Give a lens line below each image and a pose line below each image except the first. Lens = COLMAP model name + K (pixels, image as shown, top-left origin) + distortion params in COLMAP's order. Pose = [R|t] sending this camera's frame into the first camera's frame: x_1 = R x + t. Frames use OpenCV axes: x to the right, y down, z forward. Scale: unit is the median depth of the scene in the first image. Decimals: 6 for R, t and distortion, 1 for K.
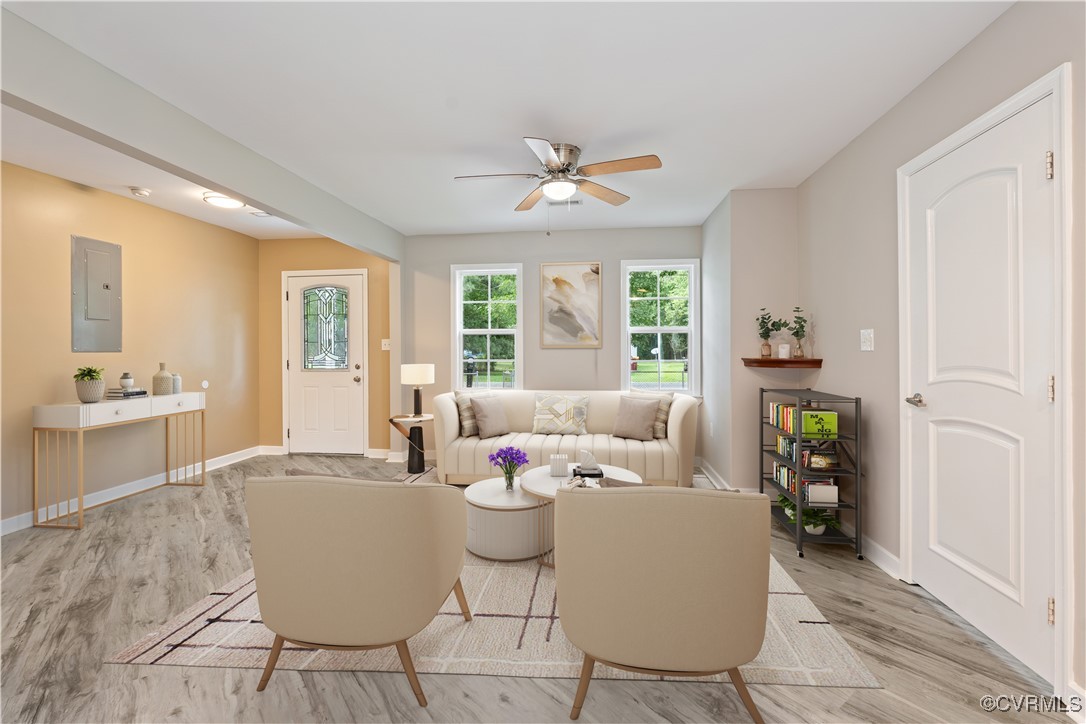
lens RADIAL K [[498.3, 0, 544.6], [0, 498.3, 350.4], [0, 0, 1]] dist [-0.002181, -0.000284]
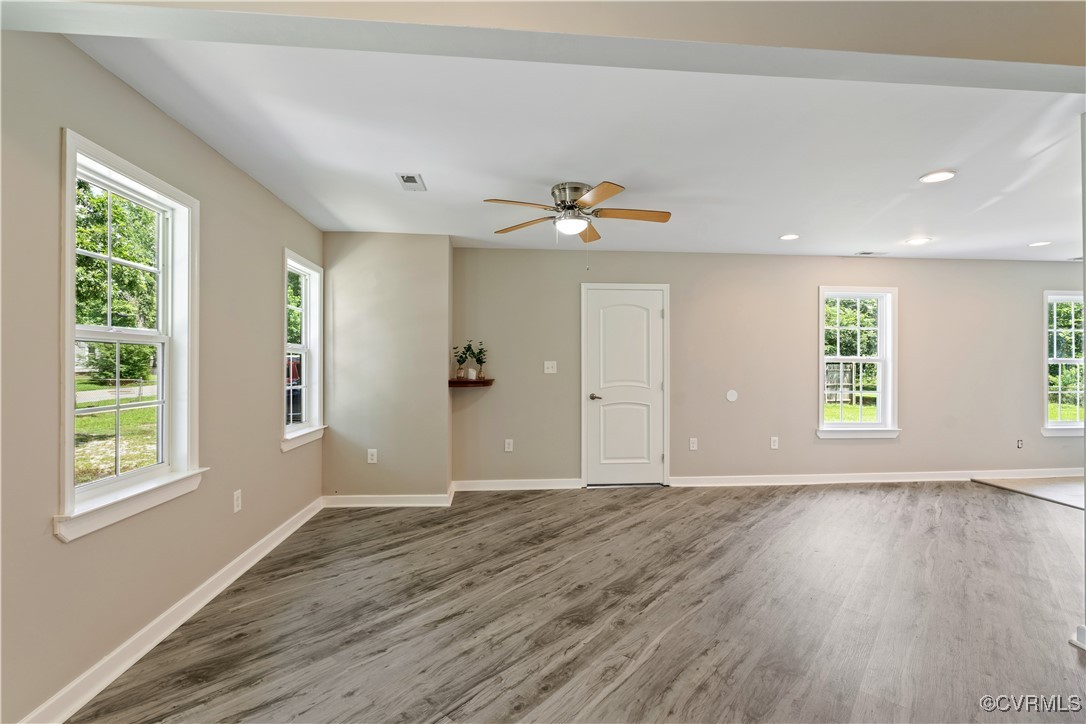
lens RADIAL K [[499.1, 0, 549.1], [0, 499.1, 359.0], [0, 0, 1]] dist [0.001801, 0.000053]
pose [[-0.232072, 0.010100, 0.972646, -0.902475], [-0.004217, 0.999926, -0.011390, -0.025126], [-0.972689, -0.006745, -0.232012, 1.193363]]
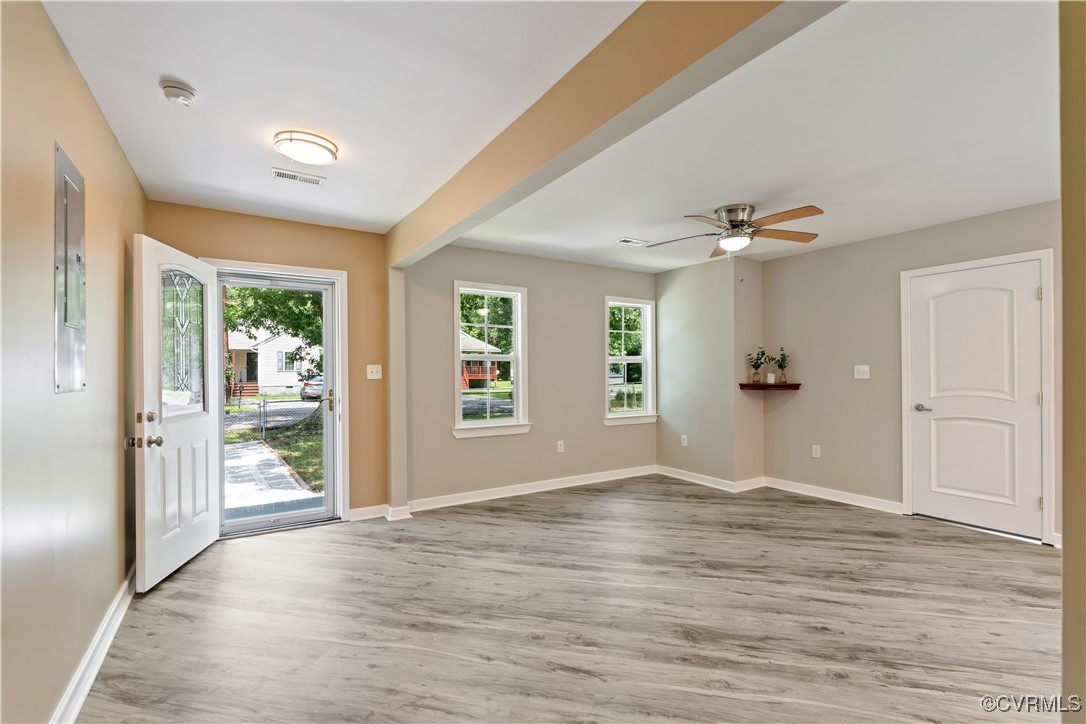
lens RADIAL K [[499.1, 0, 549.1], [0, 499.1, 359.0], [0, 0, 1]] dist [0.001801, 0.000053]
pose [[0.759382, 0.018342, 0.650386, -0.972712], [-0.001203, 0.999640, -0.026788, -0.014942], [-0.650644, 0.019560, 0.759131, 0.368552]]
